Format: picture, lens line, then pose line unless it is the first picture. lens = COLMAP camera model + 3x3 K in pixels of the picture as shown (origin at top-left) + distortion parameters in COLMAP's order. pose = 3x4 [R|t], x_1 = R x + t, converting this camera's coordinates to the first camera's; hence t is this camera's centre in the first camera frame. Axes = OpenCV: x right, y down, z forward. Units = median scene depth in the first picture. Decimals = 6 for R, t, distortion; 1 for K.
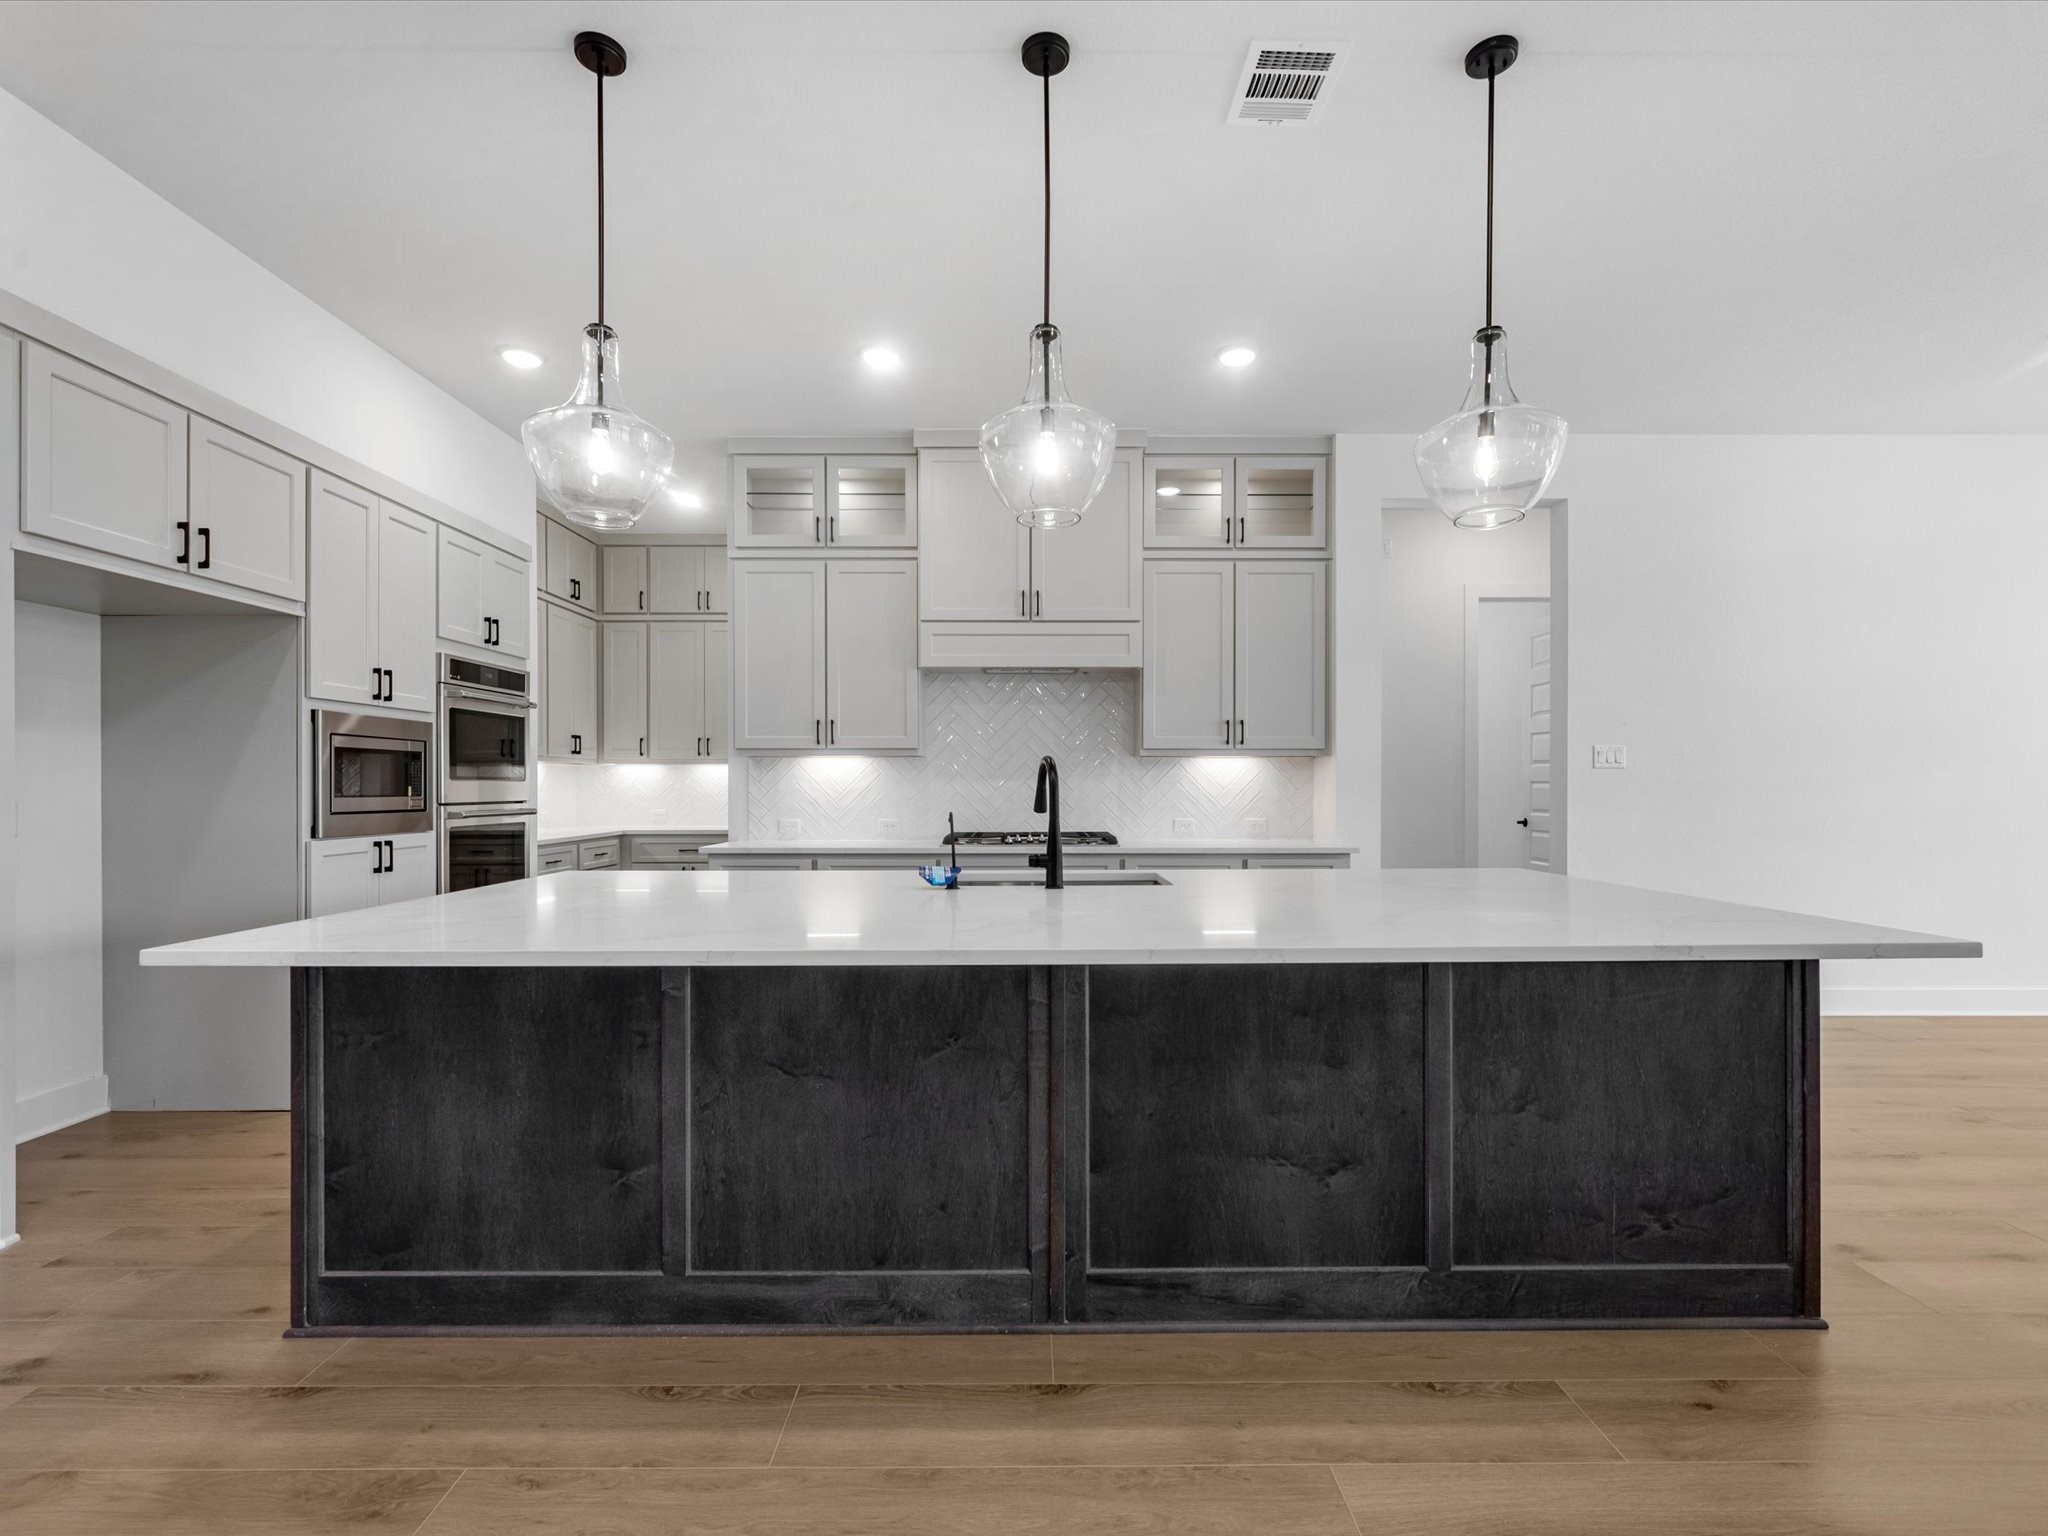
lens RADIAL K [[927.7, 0, 1023.4], [0, 927.7, 786.5], [0, 0, 1]] dist [-0.000162, 0.001673]
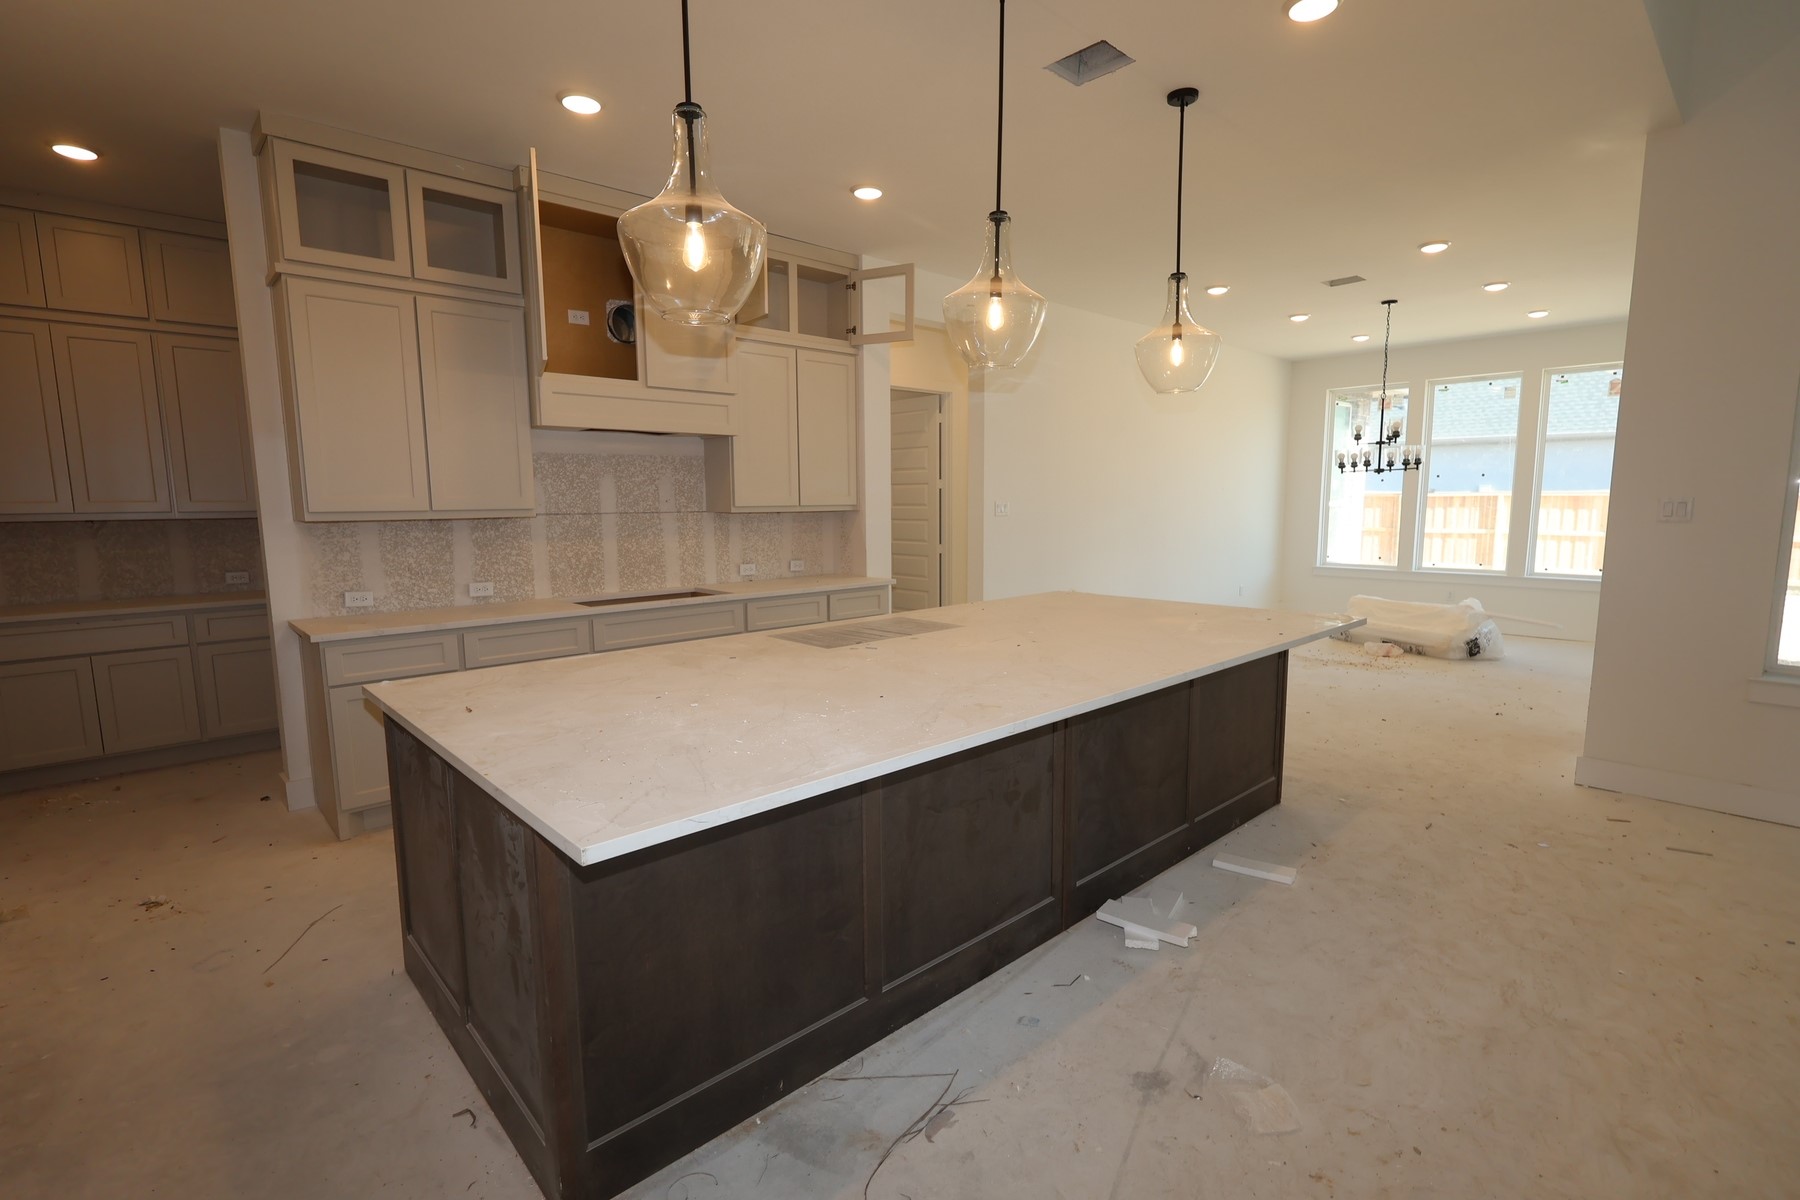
lens RADIAL K [[835.4, 0, 907.3], [0, 835.4, 607.7], [0, 0, 1]] dist [0.005785, 0.000185]
pose [[0.725675, -0.098432, 0.680960, -0.555261], [0.014710, 0.991707, 0.127675, -0.058920], [-0.687880, -0.082634, 0.721105, 0.122543]]
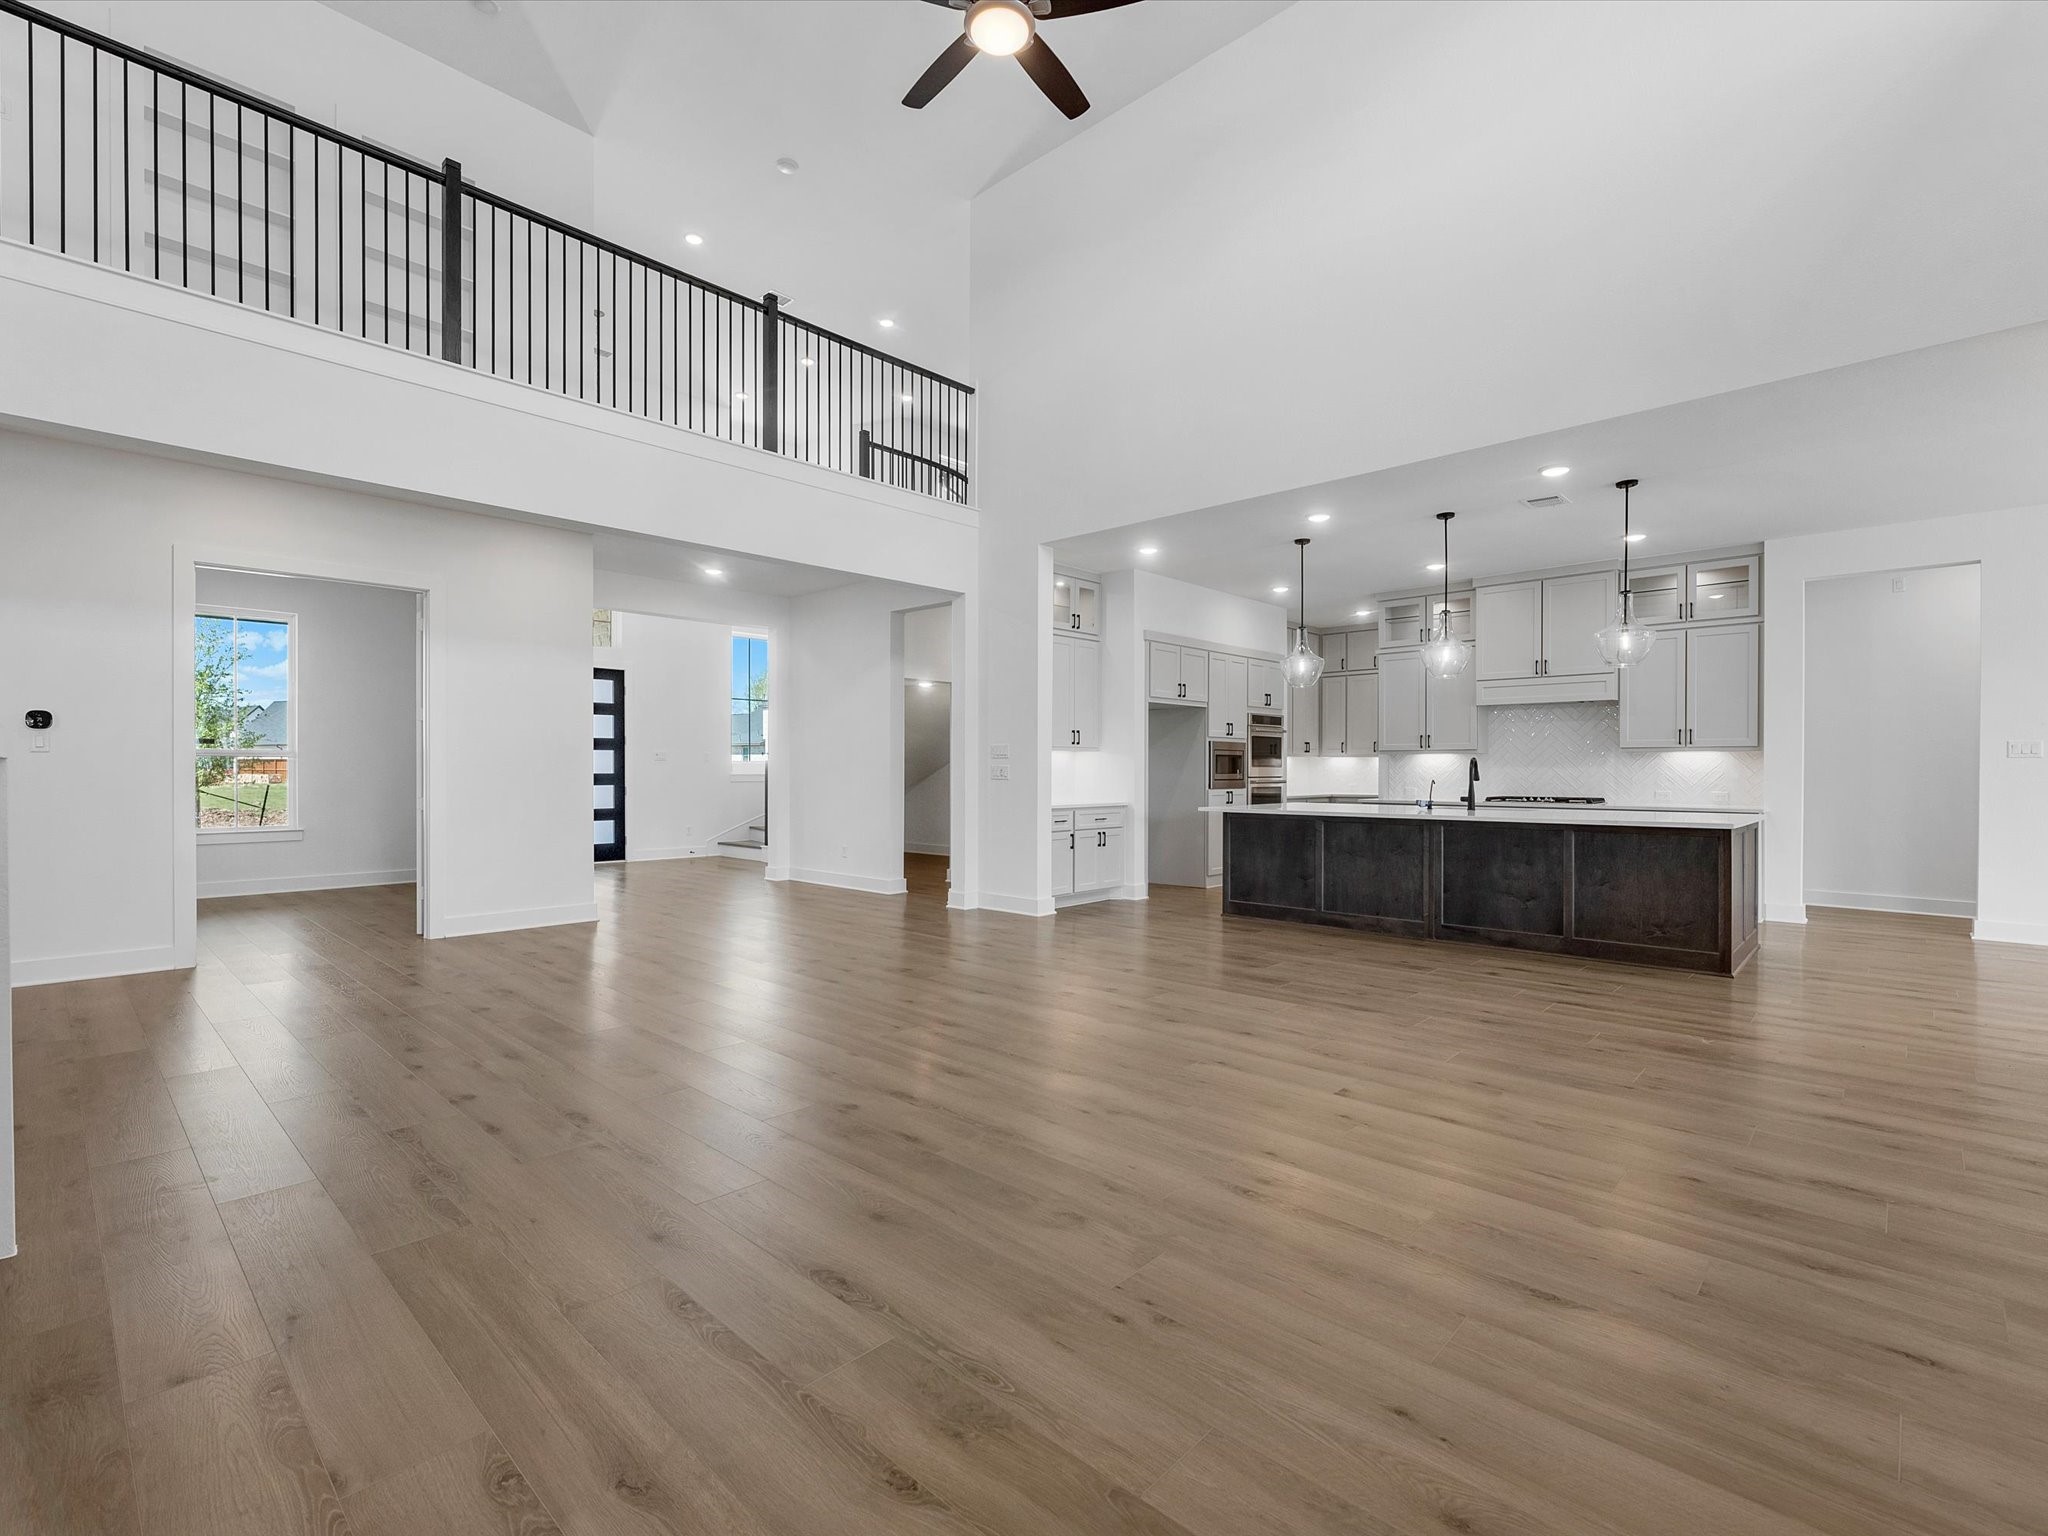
lens RADIAL K [[927.7, 0, 1031.9], [0, 927.7, 771.1], [0, 0, 1]] dist [-0.000162, 0.001673]
pose [[0.725449, 0.003432, -0.688268, 0.650951], [-0.003699, 0.999993, 0.001088, 0.003412], [0.688266, 0.001757, 0.725456, -1.190906]]
